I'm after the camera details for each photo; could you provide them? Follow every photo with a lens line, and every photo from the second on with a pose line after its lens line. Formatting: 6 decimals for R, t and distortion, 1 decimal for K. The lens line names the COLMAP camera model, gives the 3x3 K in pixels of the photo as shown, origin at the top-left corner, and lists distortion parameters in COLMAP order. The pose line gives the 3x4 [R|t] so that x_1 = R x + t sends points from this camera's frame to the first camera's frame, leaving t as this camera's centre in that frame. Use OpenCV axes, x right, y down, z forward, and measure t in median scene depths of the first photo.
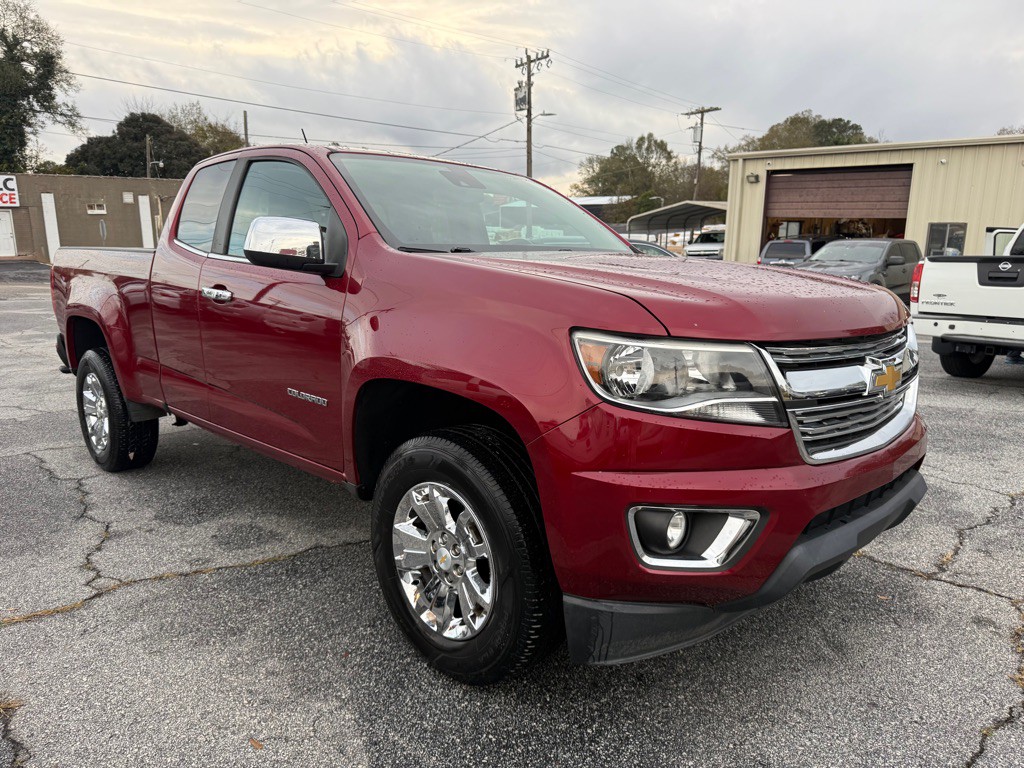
lens RADIAL K [[725.6, 0, 512.0], [0, 725.6, 384.0], [0, 0, 1]] dist [0.003746, -0.005544]
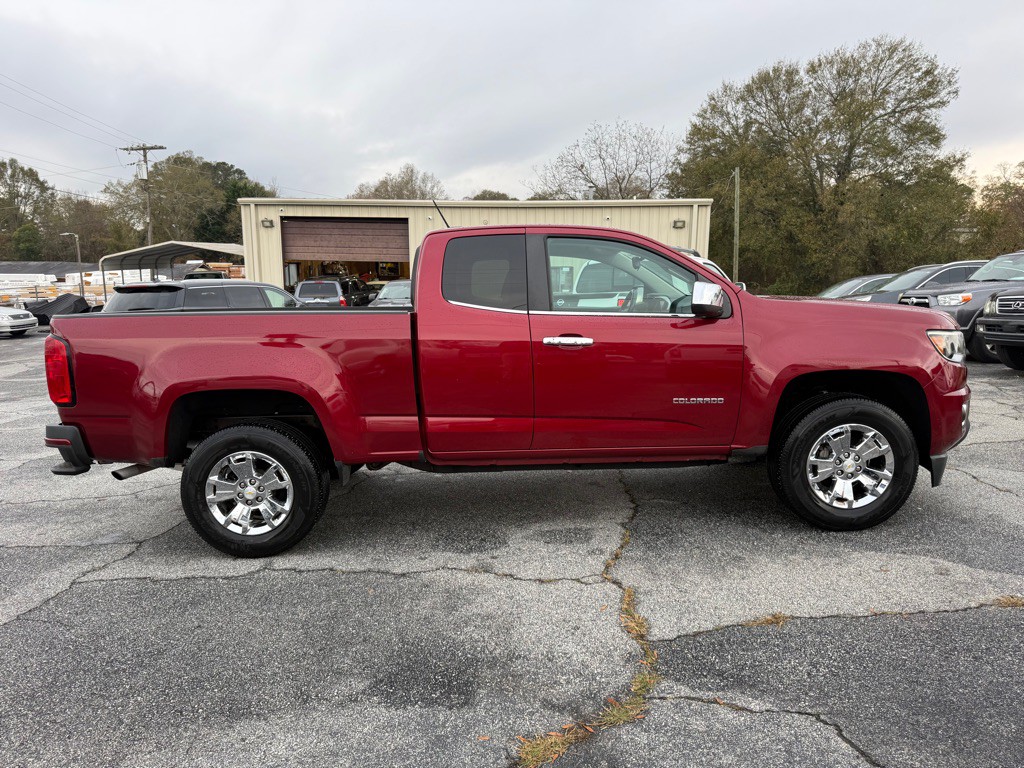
lens RADIAL K [[706.6, 0, 512.0], [0, 706.6, 384.0], [0, 0, 1]] dist [0.064202, -0.081201]
pose [[0.705248, -0.121835, 0.698414, -0.203521], [0.154770, 0.987820, 0.016036, -0.012882], [-0.691861, 0.096784, 0.715514, 0.028716]]
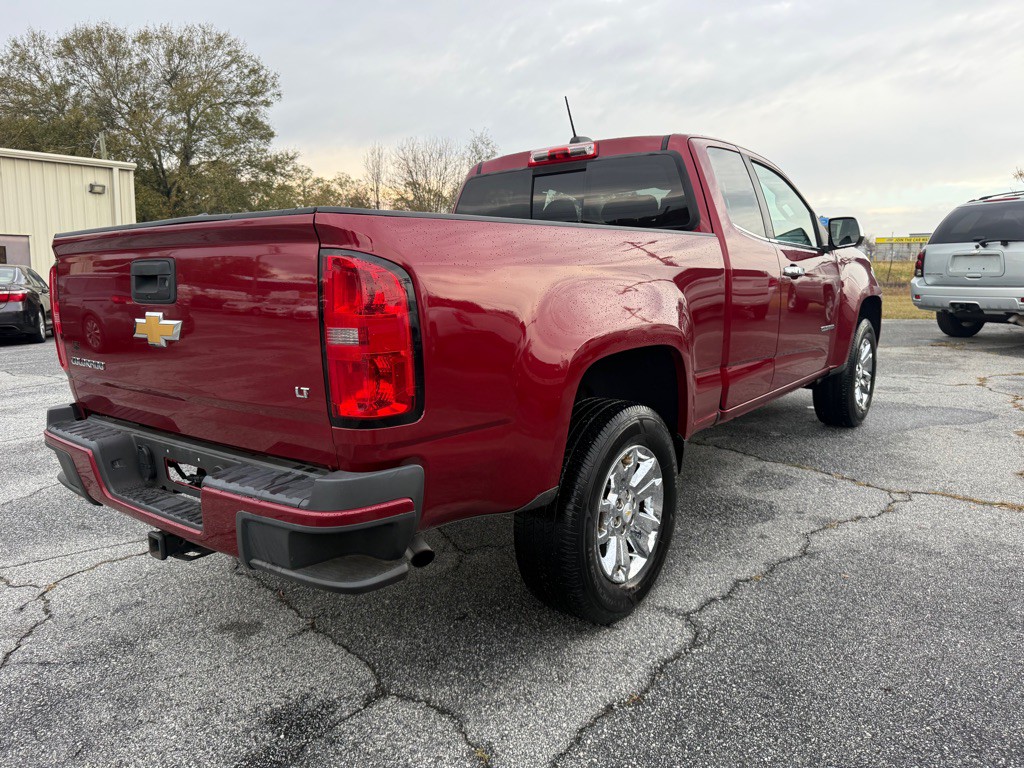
lens RADIAL K [[721.4, 0, 515.3], [0, 721.4, 374.2], [0, 0, 1]] dist [0.003680, 0.002359]
pose [[-0.116918, -0.160147, 0.980144, -0.236250], [0.186658, 0.965782, 0.180066, -0.040104], [-0.975443, 0.204005, -0.083025, 0.240275]]
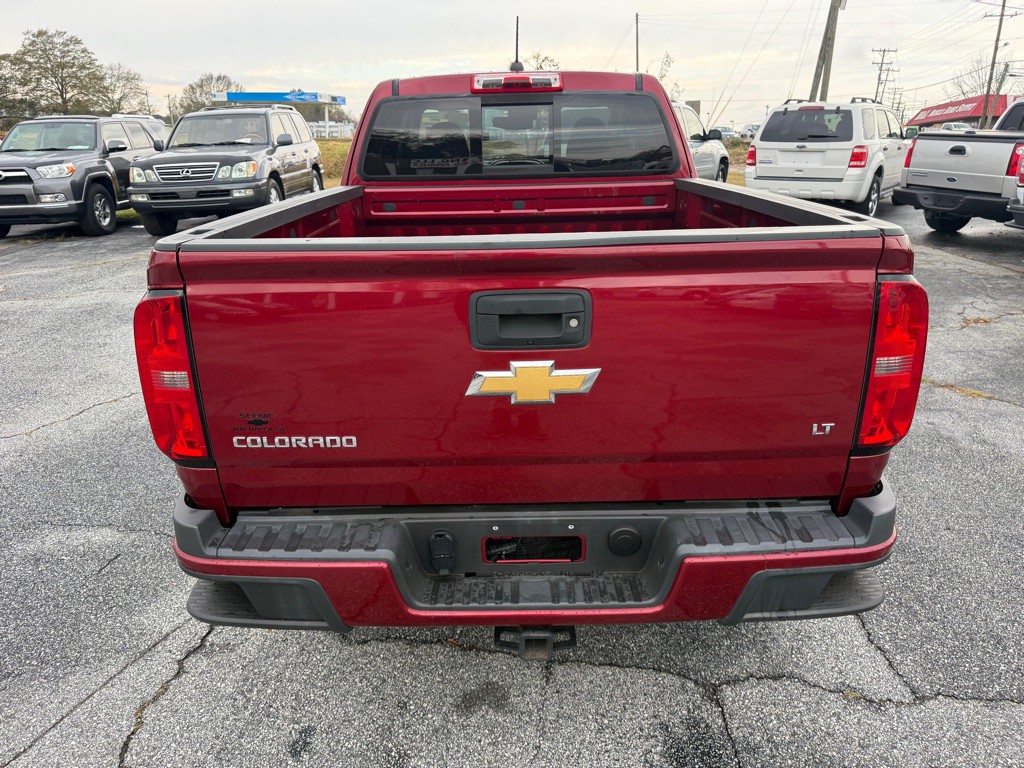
lens RADIAL K [[725.6, 0, 512.0], [0, 725.6, 384.0], [0, 0, 1]] dist [0.003746, -0.005544]
pose [[-0.697522, -0.237052, 0.676217, -0.180003], [0.131599, 0.885265, 0.446081, -0.070683], [-0.704375, 0.400141, -0.586296, 0.324446]]
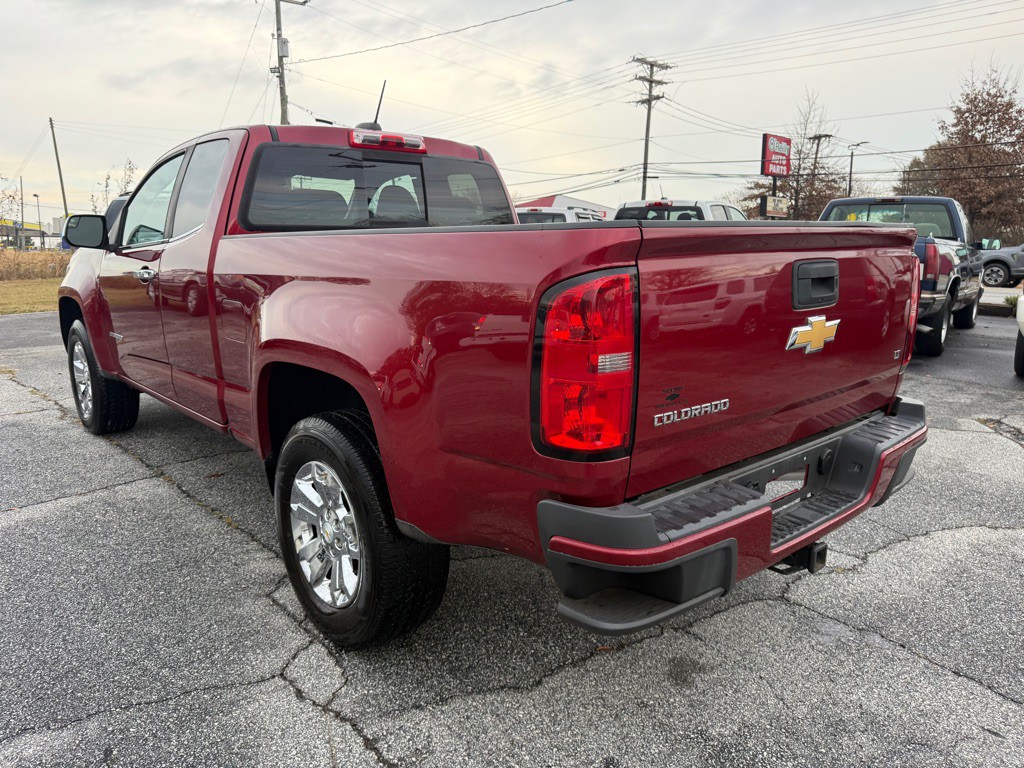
lens RADIAL K [[725.6, 0, 512.0], [0, 725.6, 384.0], [0, 0, 1]] dist [0.003746, -0.005544]
pose [[-0.997205, -0.024320, 0.070638, -0.097998], [0.002728, 0.933045, 0.359749, -0.065830], [-0.074658, 0.358936, -0.930371, 0.373939]]
